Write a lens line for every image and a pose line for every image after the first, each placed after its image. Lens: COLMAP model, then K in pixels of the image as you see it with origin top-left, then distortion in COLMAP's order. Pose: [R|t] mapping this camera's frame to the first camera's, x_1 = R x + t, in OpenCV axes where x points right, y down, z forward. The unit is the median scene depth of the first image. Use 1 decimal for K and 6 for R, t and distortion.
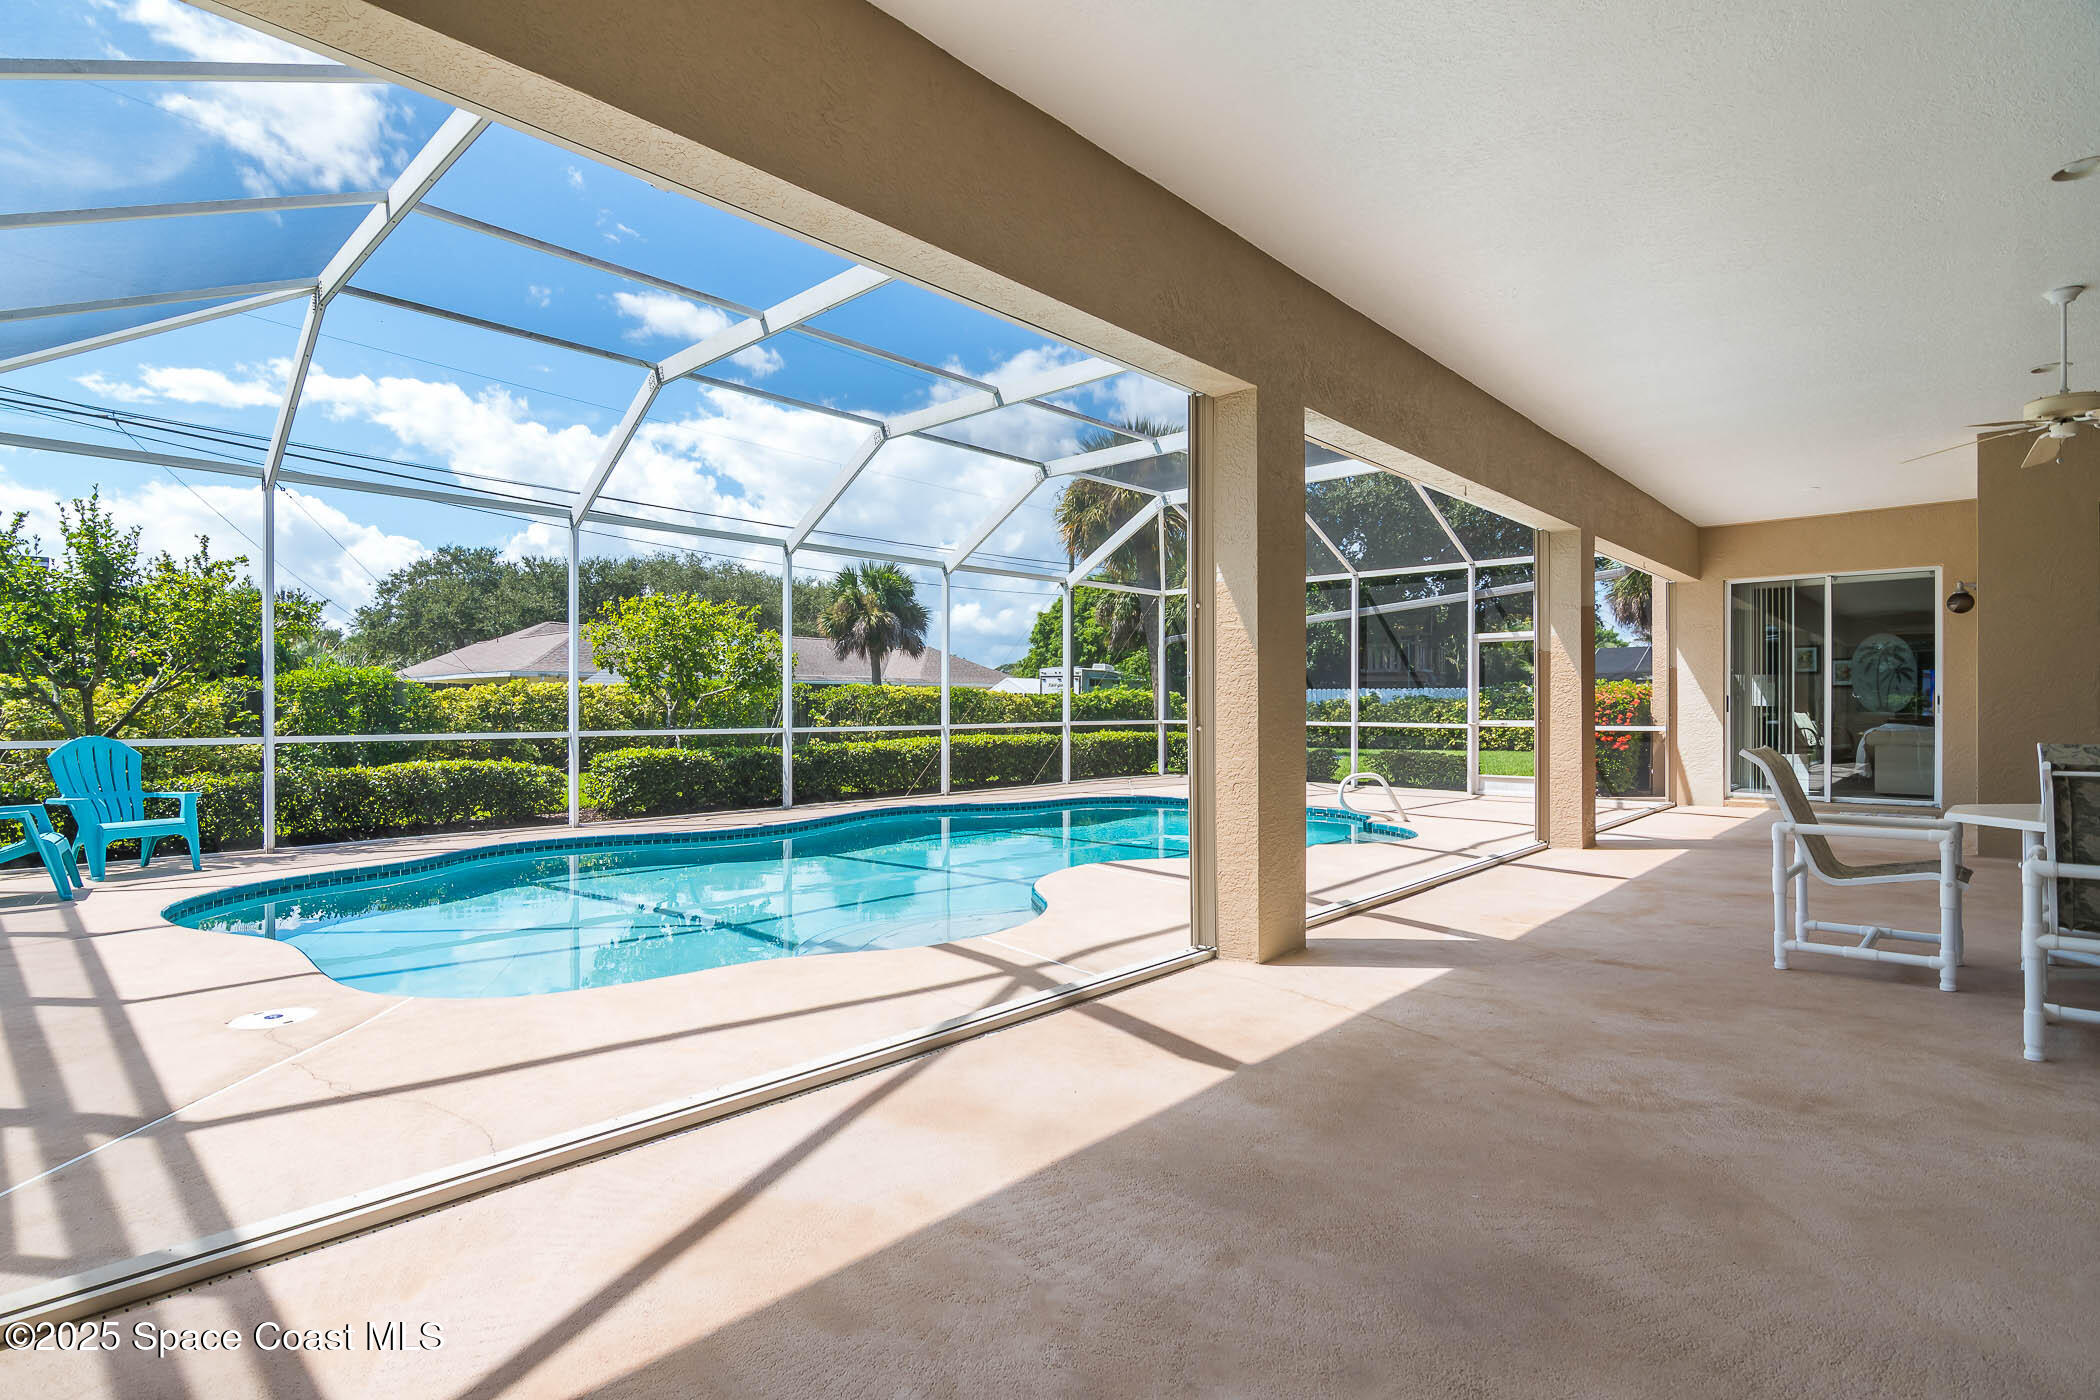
lens RADIAL K [[1011.8, 0, 1025.5], [0, 1011.8, 699.2], [0, 0, 1]] dist [-0.000552, -0.001101]
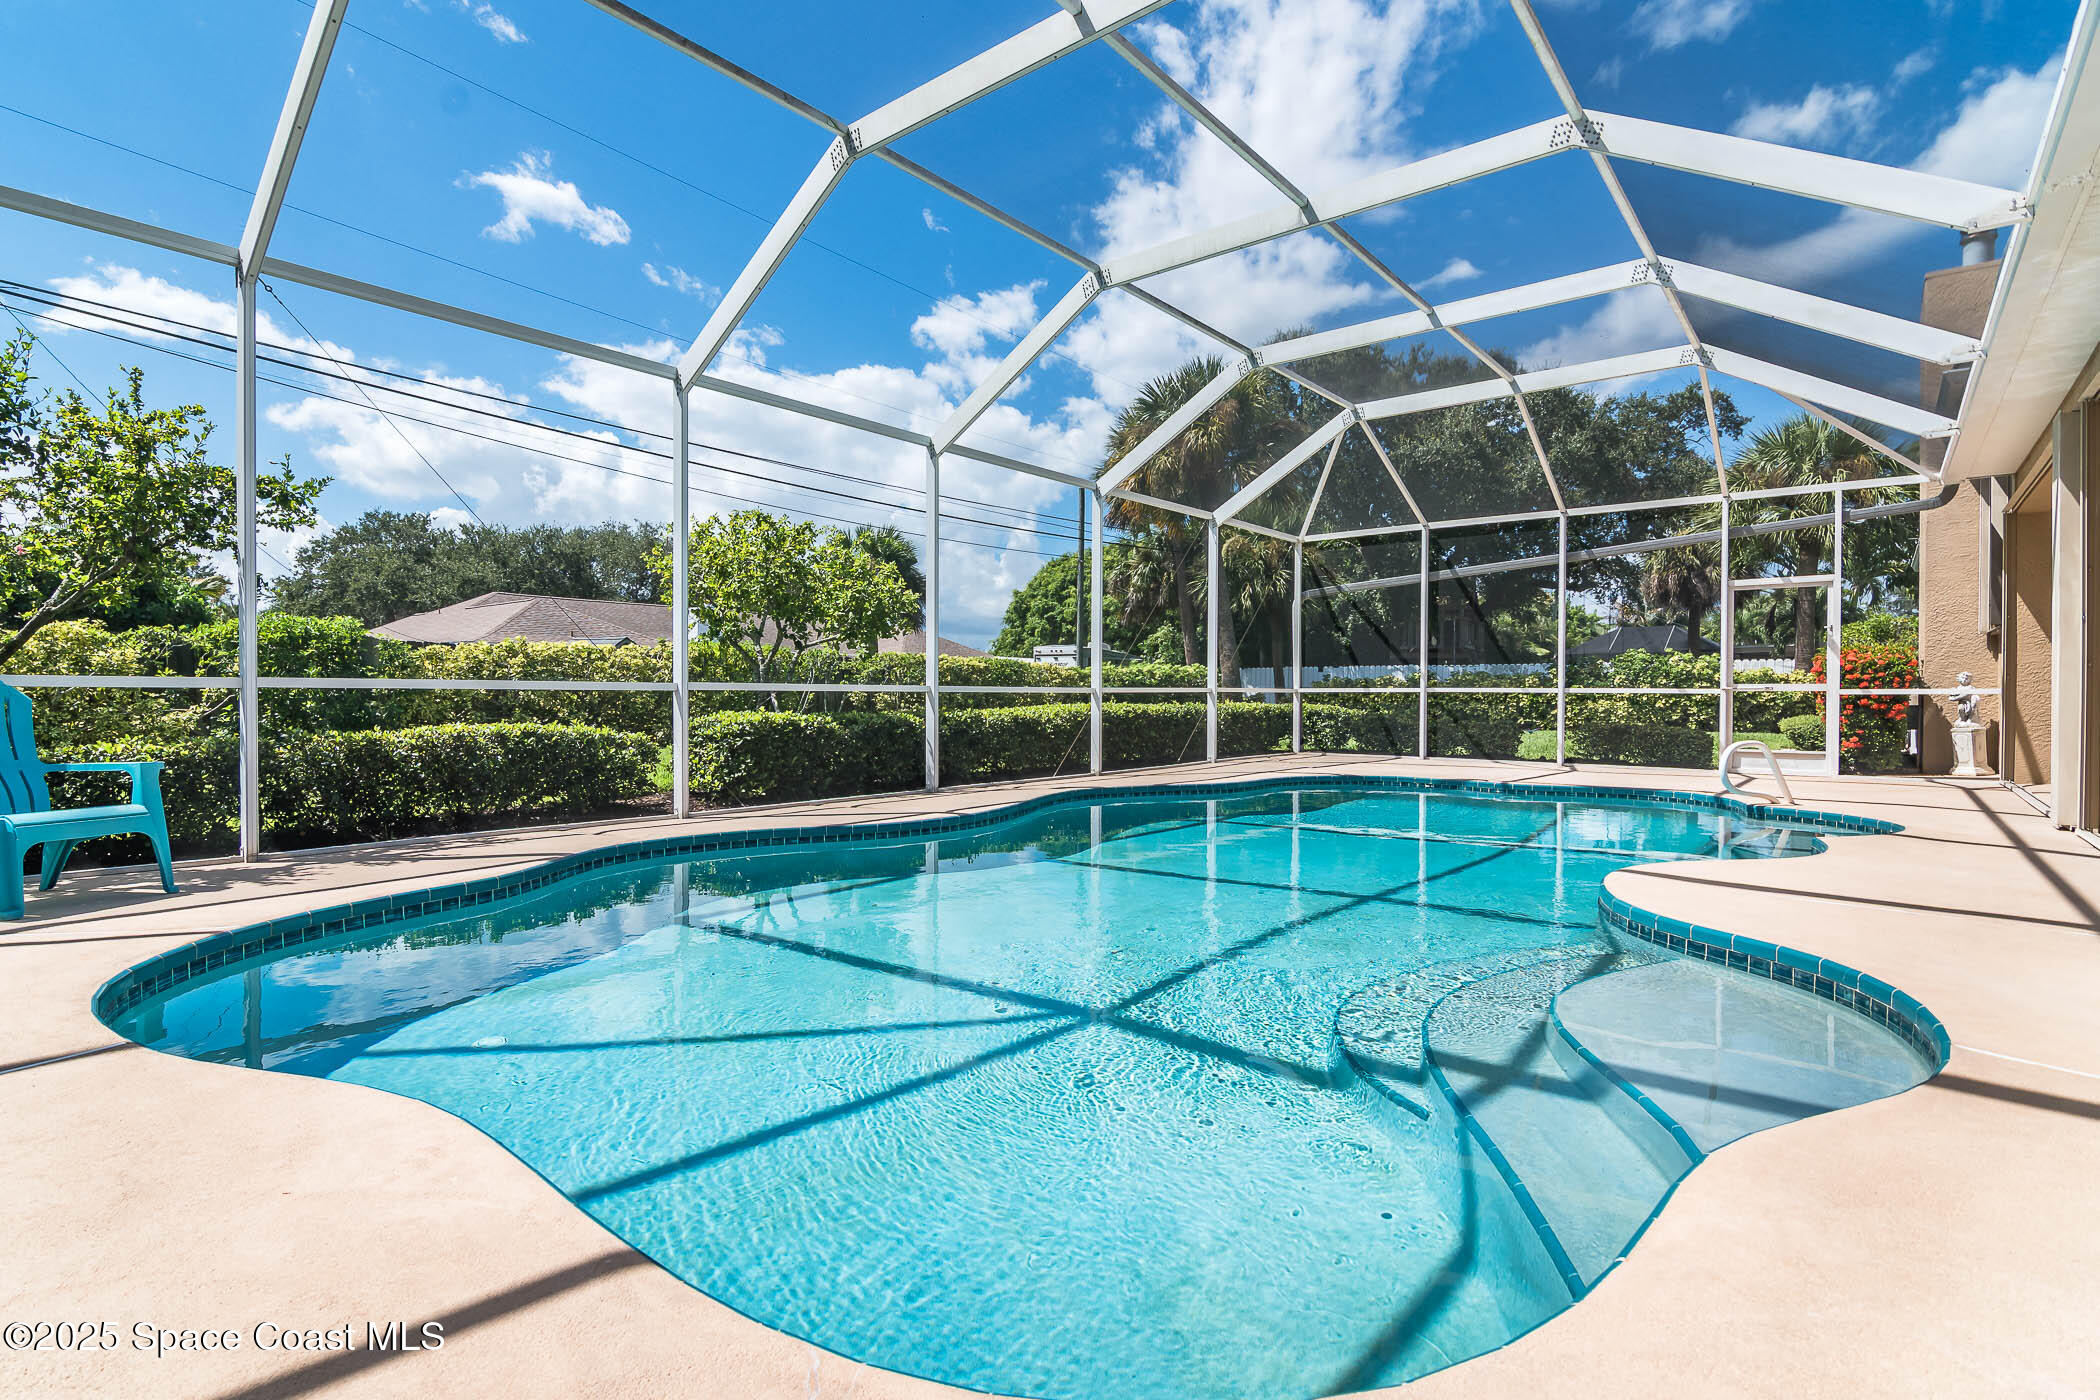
lens RADIAL K [[1023.2, 0, 1050.0], [0, 1023.2, 700.0], [0, 0, 1]] dist [-0.014895, -0.000398]
pose [[0.997200, 0.003062, 0.074722, -0.205155], [-0.004158, 0.999886, 0.014522, 0.027722], [-0.074669, -0.014792, 0.997099, 0.230083]]
